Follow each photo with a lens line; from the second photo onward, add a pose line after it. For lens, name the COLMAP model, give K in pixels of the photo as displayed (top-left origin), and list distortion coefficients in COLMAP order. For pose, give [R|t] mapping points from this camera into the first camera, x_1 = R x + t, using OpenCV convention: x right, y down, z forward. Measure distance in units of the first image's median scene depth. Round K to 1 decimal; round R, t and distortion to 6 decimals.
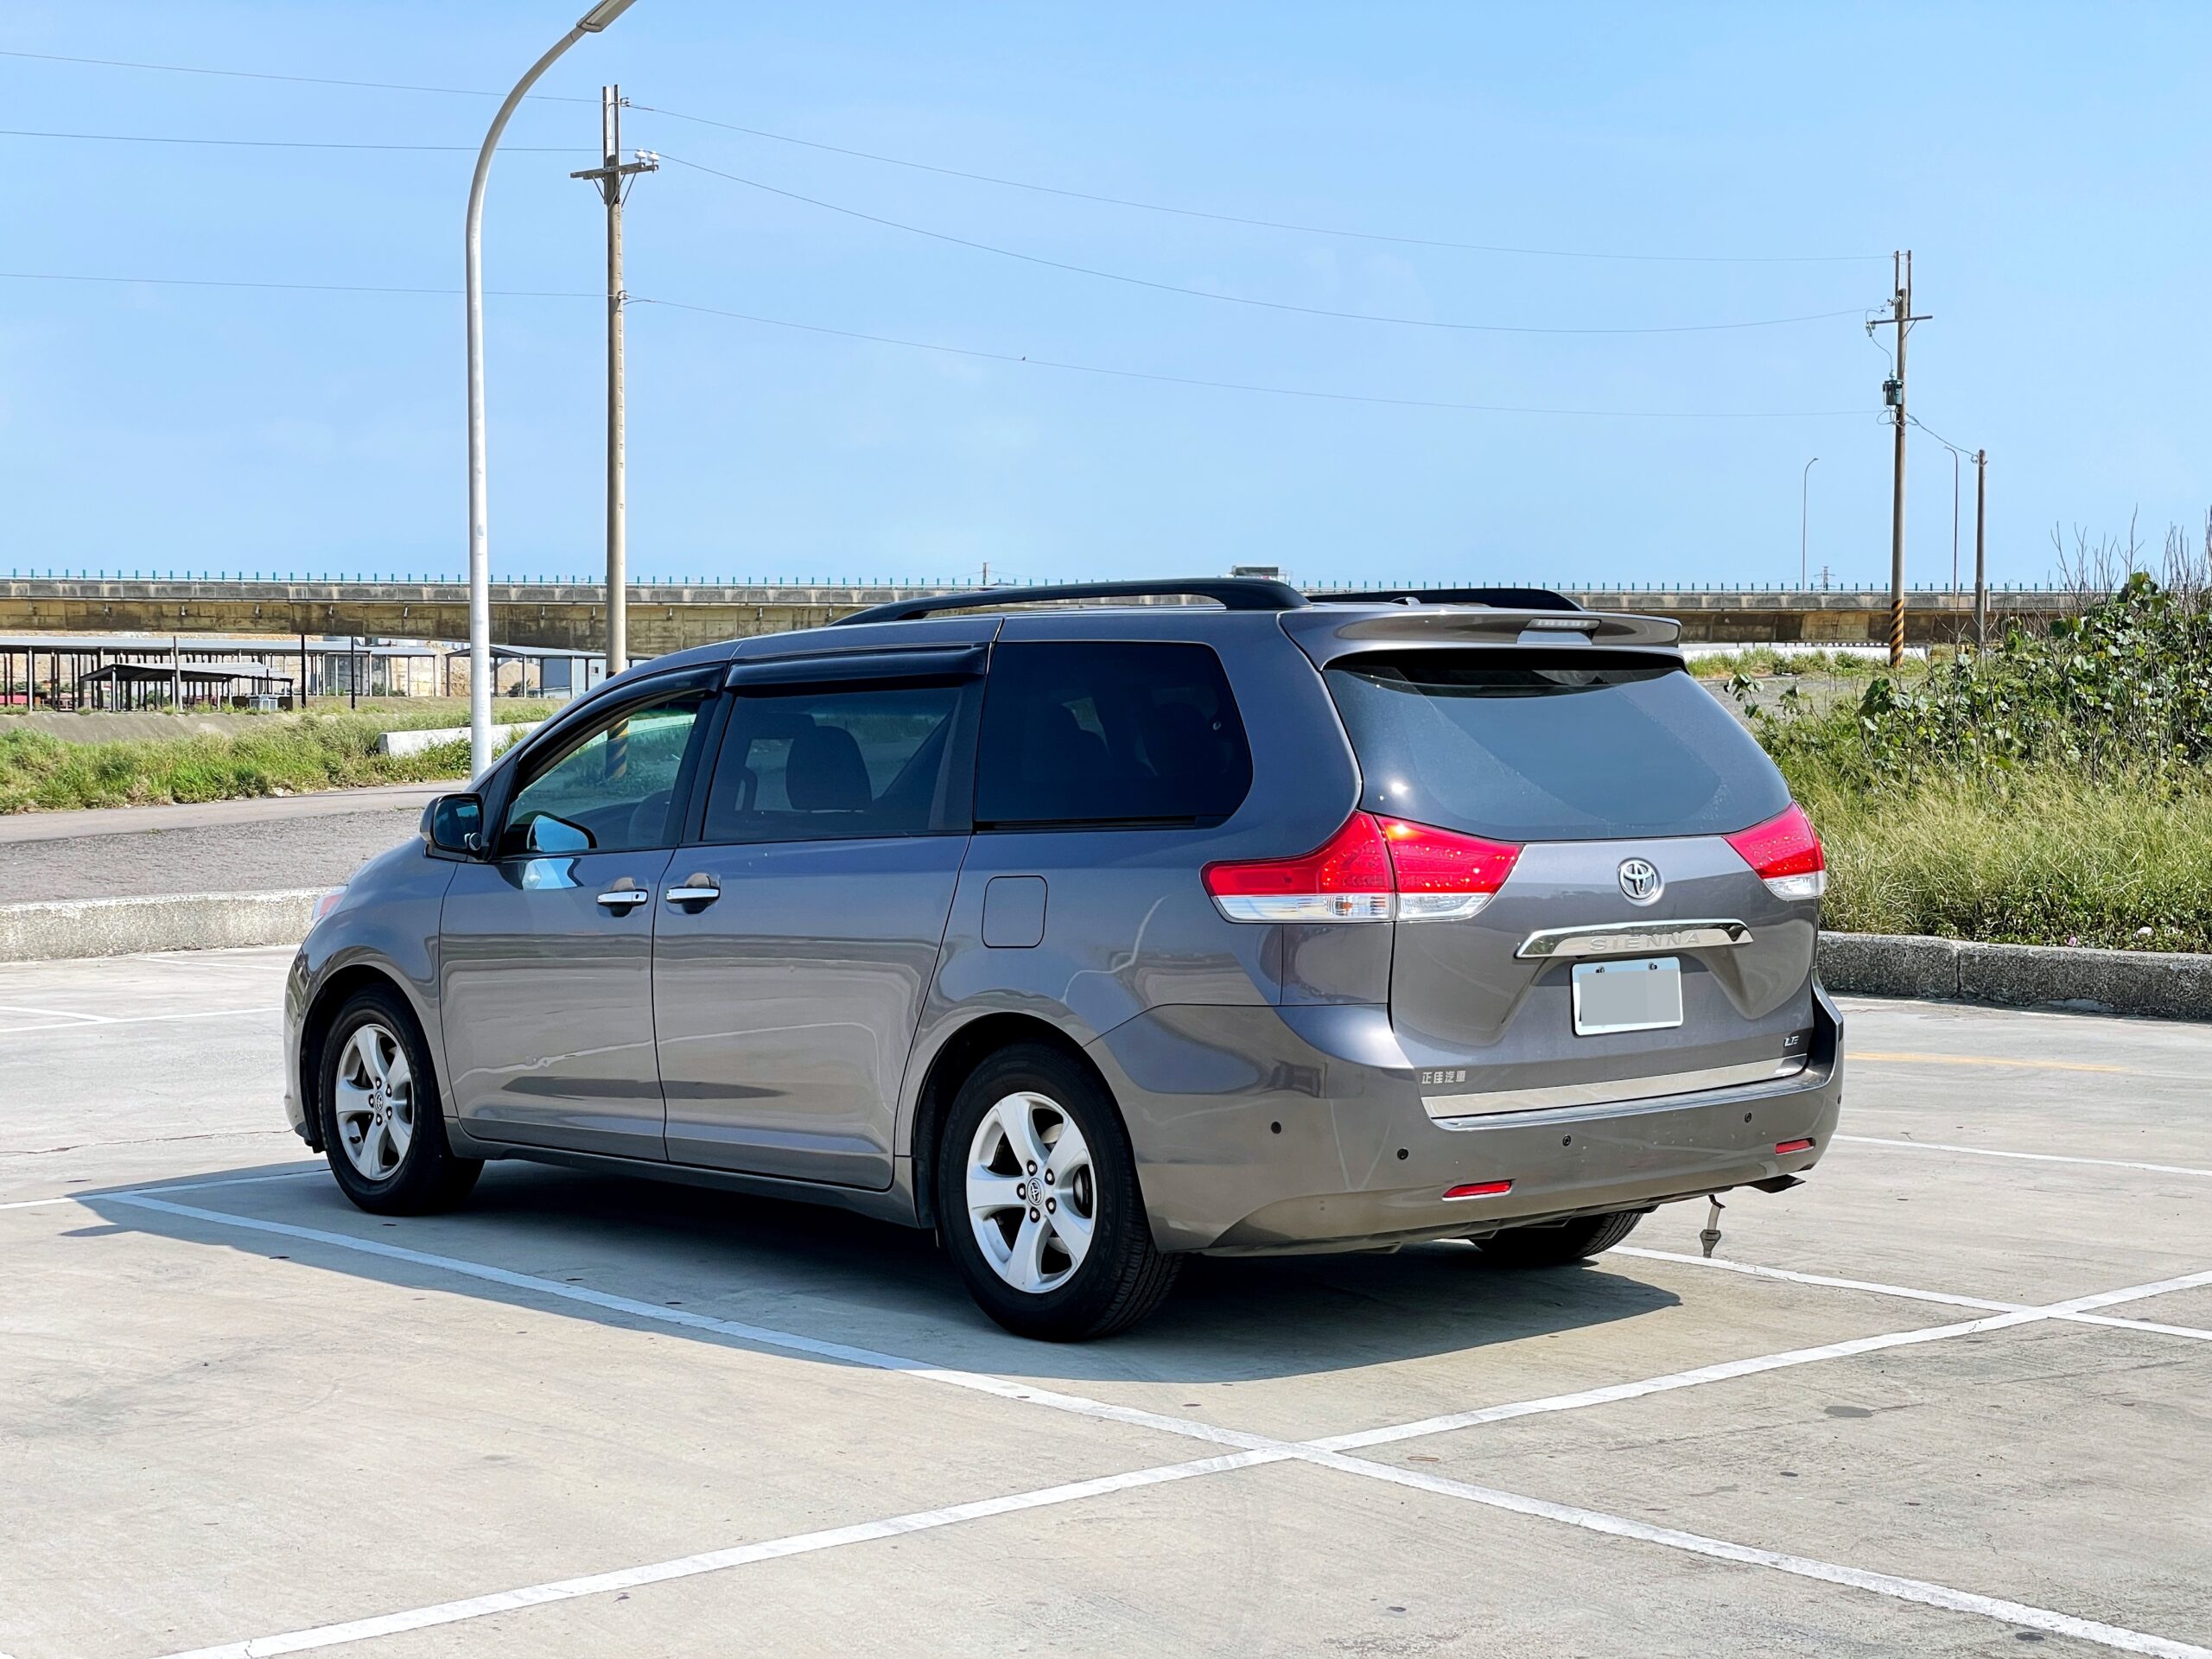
lens RADIAL K [[3456.8, 0, 1106.0], [0, 3456.8, 829.5], [0, 0, 1]] dist [0.010229, 0.030303]
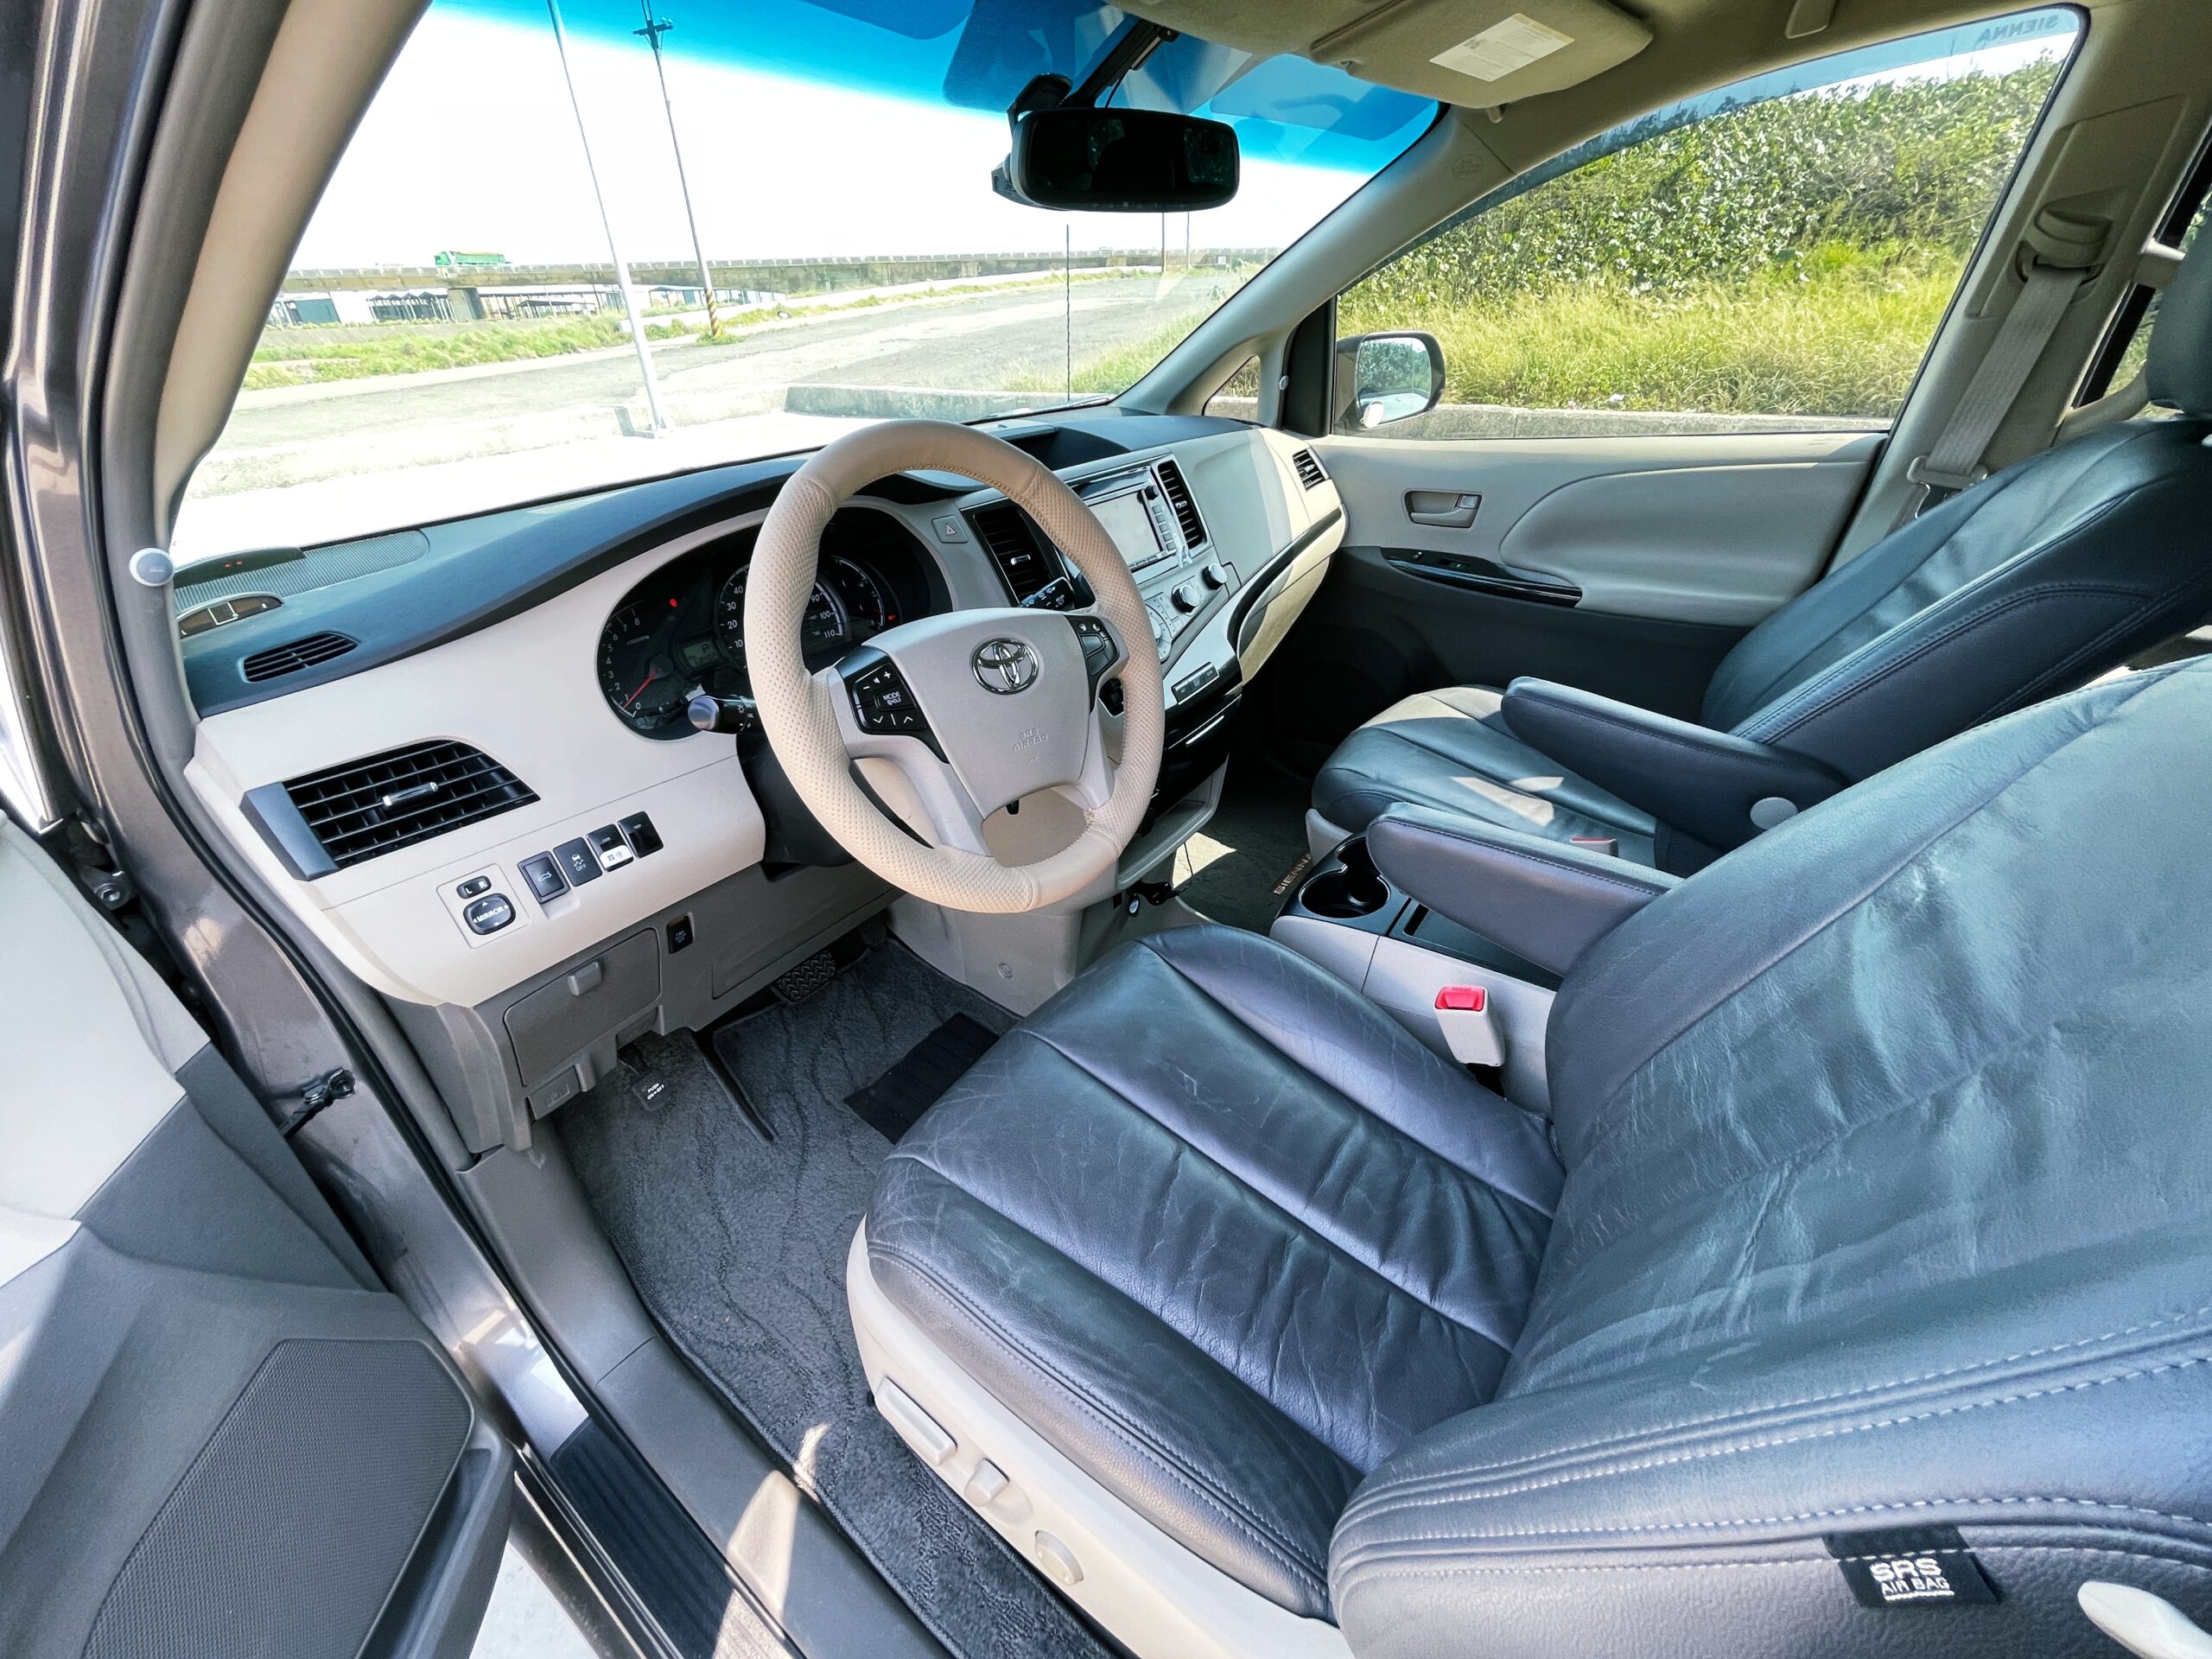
lens RADIAL K [[883.5, 0, 1106.0], [0, 883.5, 829.5], [0, 0, 1]] dist [-0.011845, -0.000334]
pose [[0.973725, -0.144792, 0.175772, -0.030253], [0.040977, 0.870647, 0.490199, -0.004141], [-0.224012, -0.470117, 0.853703, 0.207055]]
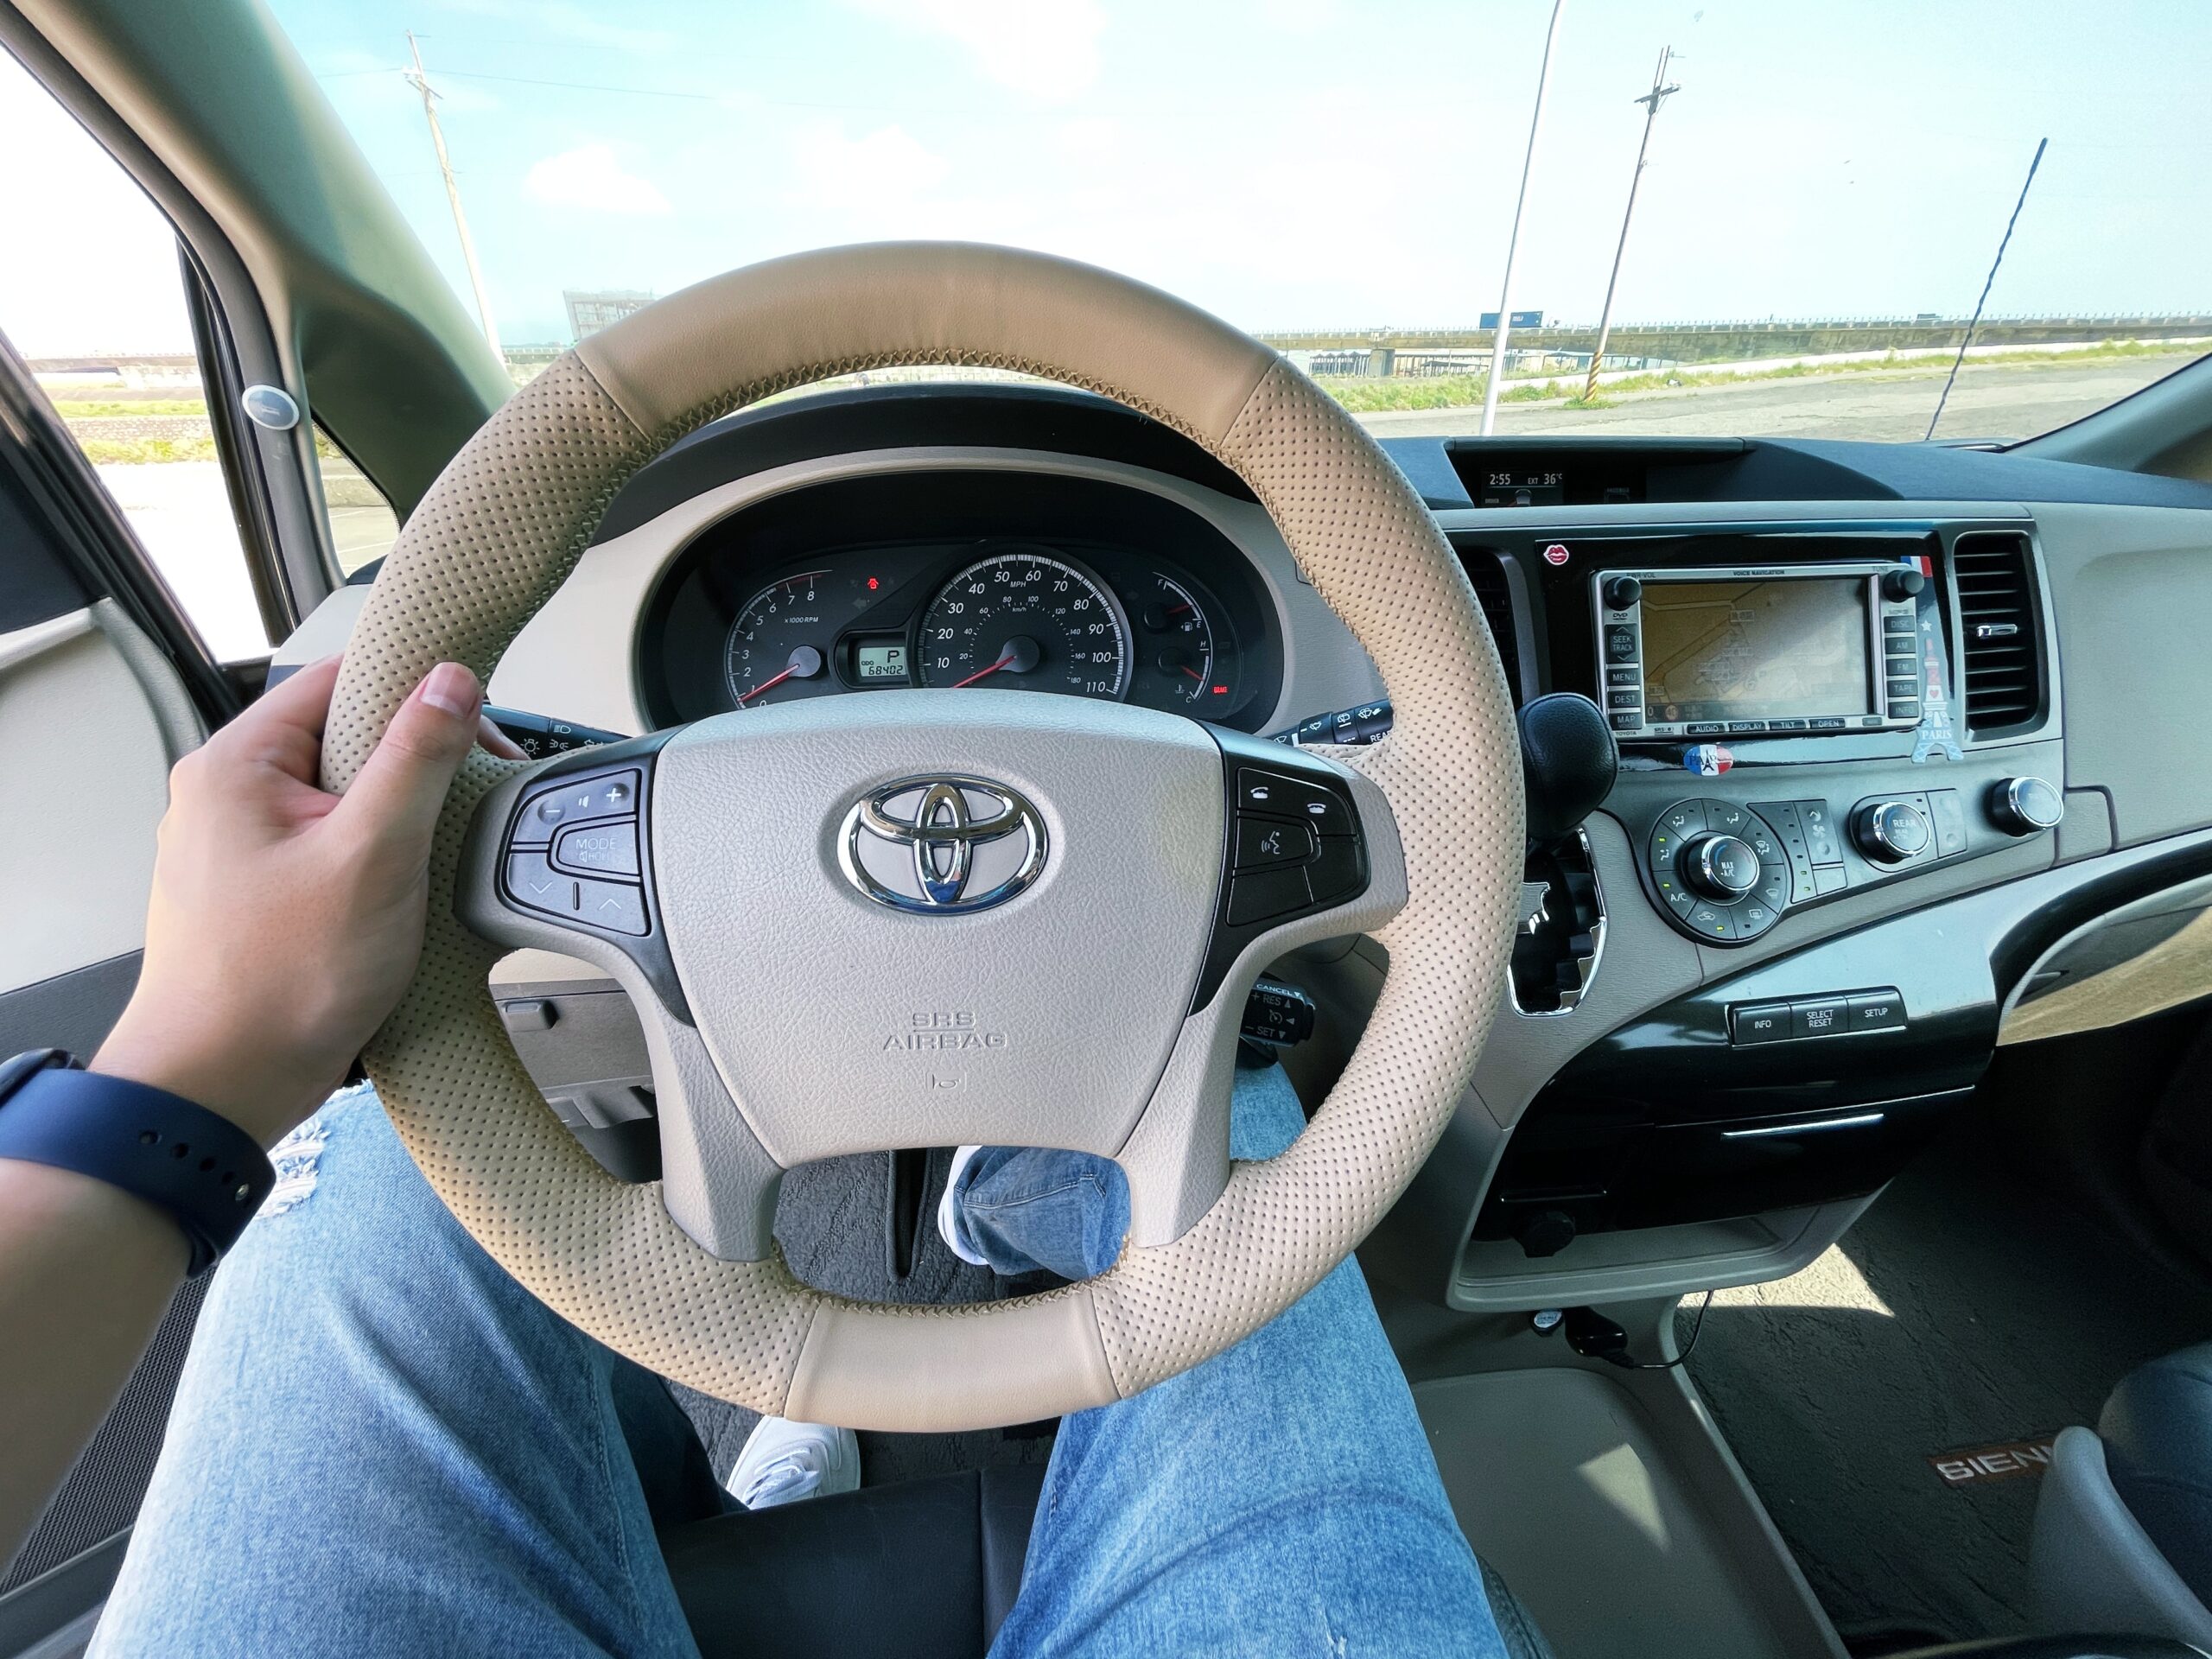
lens RADIAL K [[901.9, 0, 1106.0], [0, 901.9, 829.5], [0, 0, 1]] dist [-0.000627, -0.000065]
pose [[0.825770, 0.246219, -0.507426, -0.026079], [-0.013103, 0.907811, 0.419174, -0.002465], [0.563855, -0.339492, 0.752869, 0.215147]]
